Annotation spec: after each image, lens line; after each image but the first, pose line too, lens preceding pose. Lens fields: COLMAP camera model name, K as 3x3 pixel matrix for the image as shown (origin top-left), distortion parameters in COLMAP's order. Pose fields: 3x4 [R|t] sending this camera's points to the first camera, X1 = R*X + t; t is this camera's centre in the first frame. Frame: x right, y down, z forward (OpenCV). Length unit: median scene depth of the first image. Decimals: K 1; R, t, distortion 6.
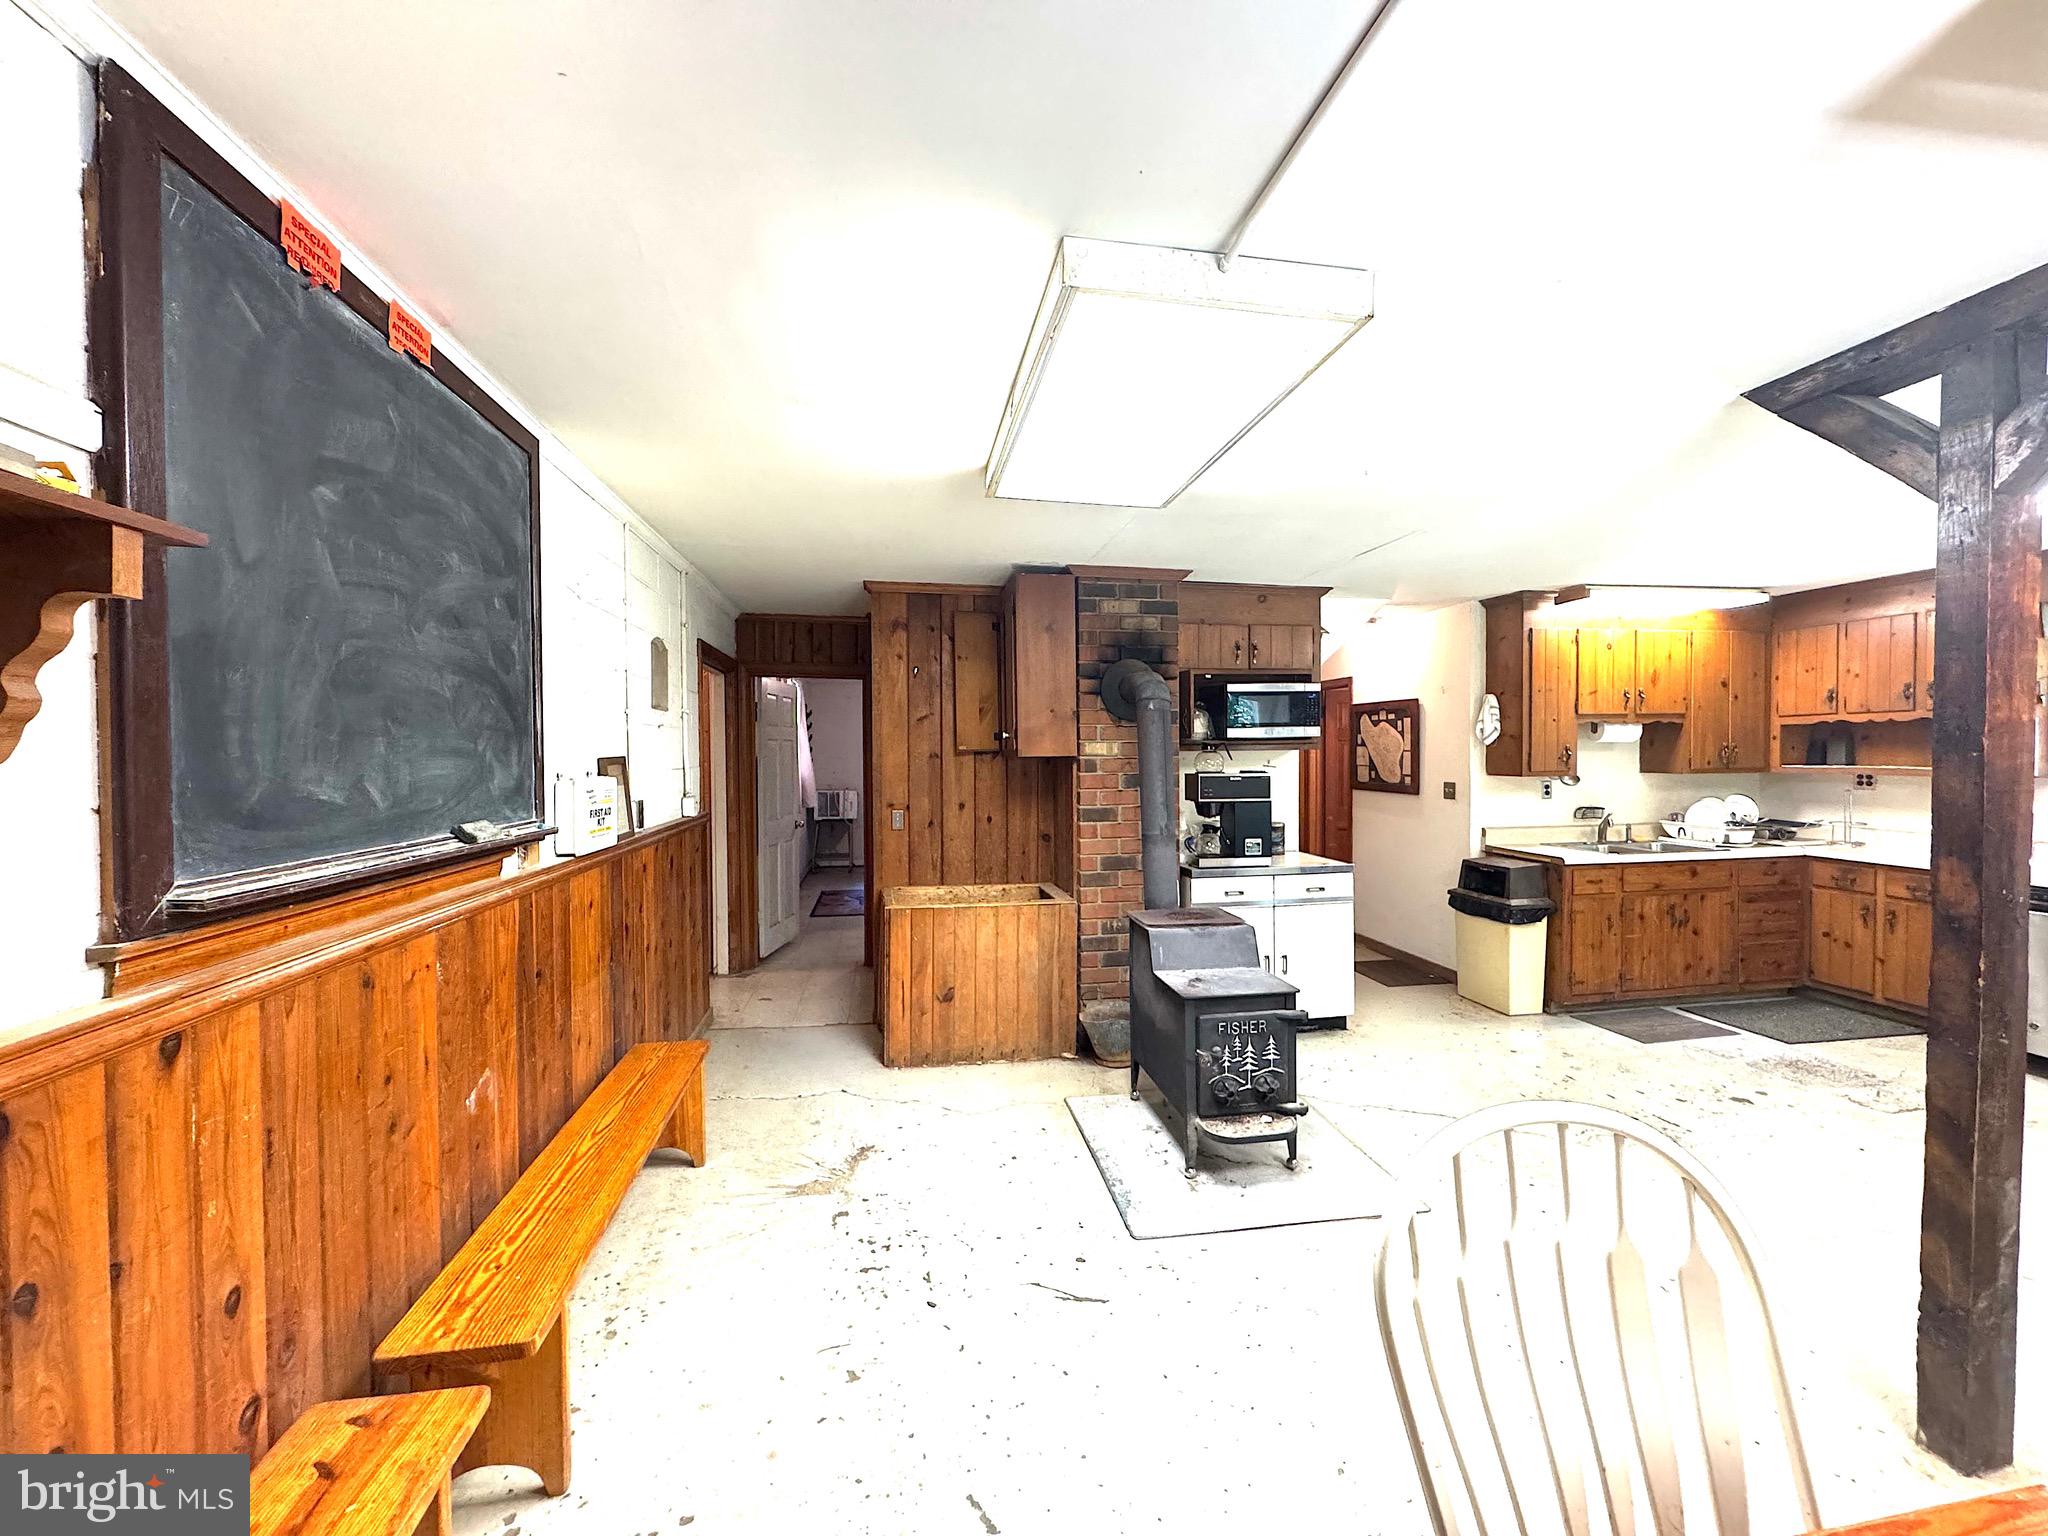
lens RADIAL K [[818.5, 0, 1020.9], [0, 818.5, 768.3], [0, 0, 1]] dist [-0.005140, 0.000353]
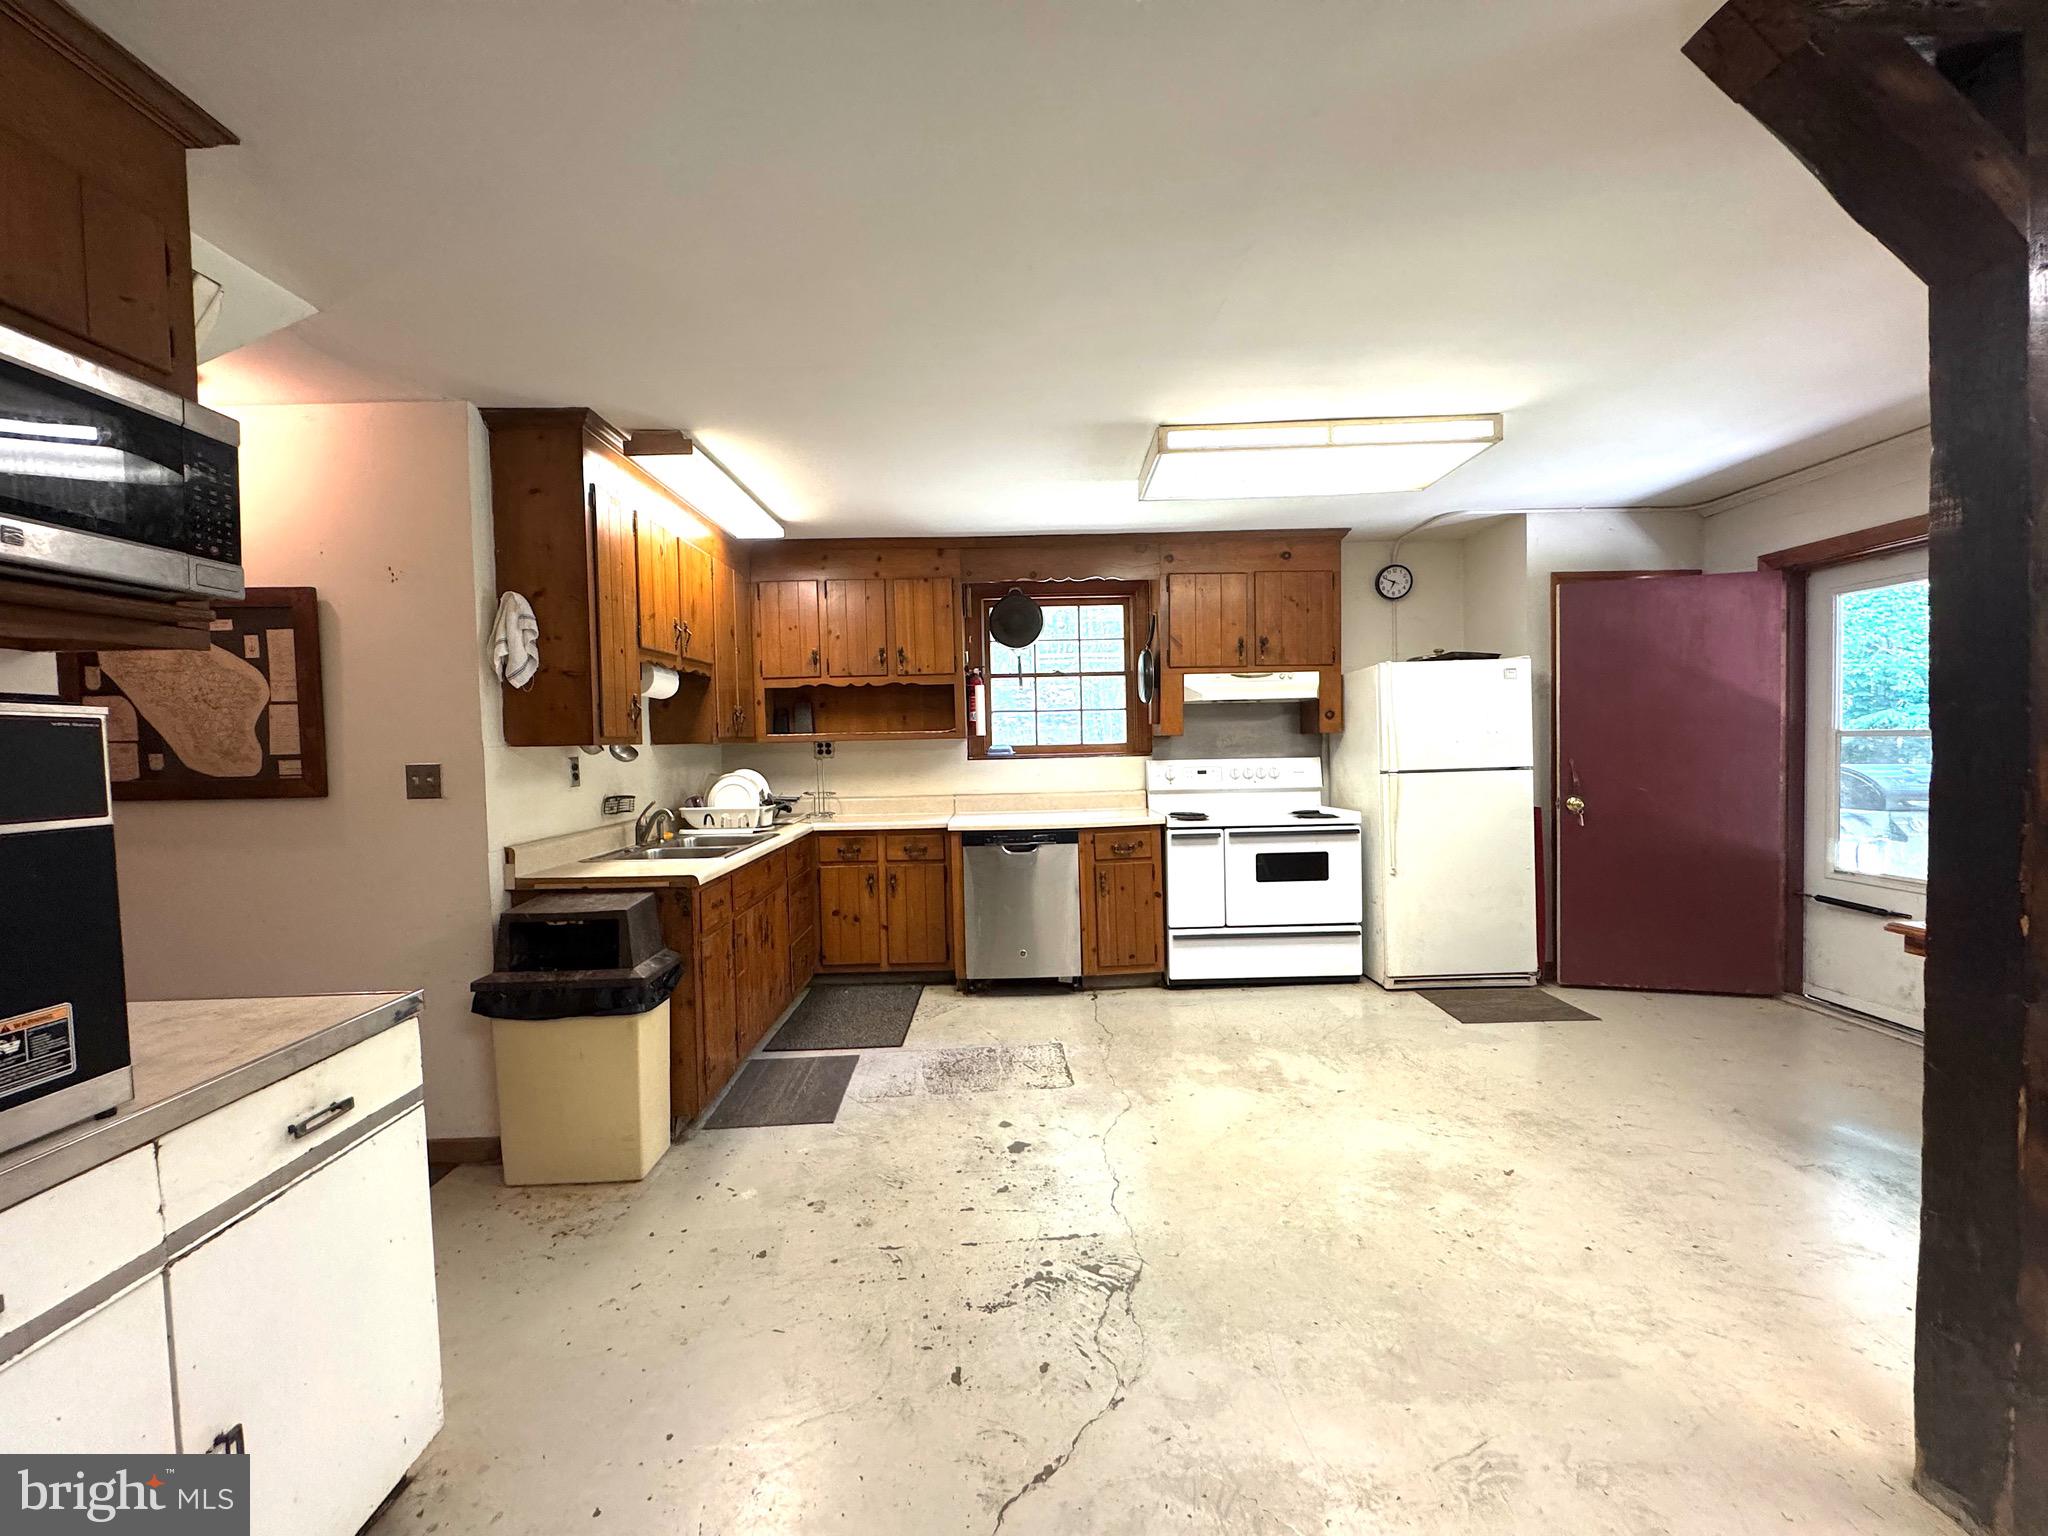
lens RADIAL K [[818.5, 0, 1034.9], [0, 818.5, 767.6], [0, 0, 1]] dist [-0.005140, 0.000353]
pose [[0.143731, -0.029756, 0.989169, 0.124149], [0.043334, 0.998778, 0.023748, 0.031101], [-0.988668, 0.039451, 0.144845, 0.758065]]
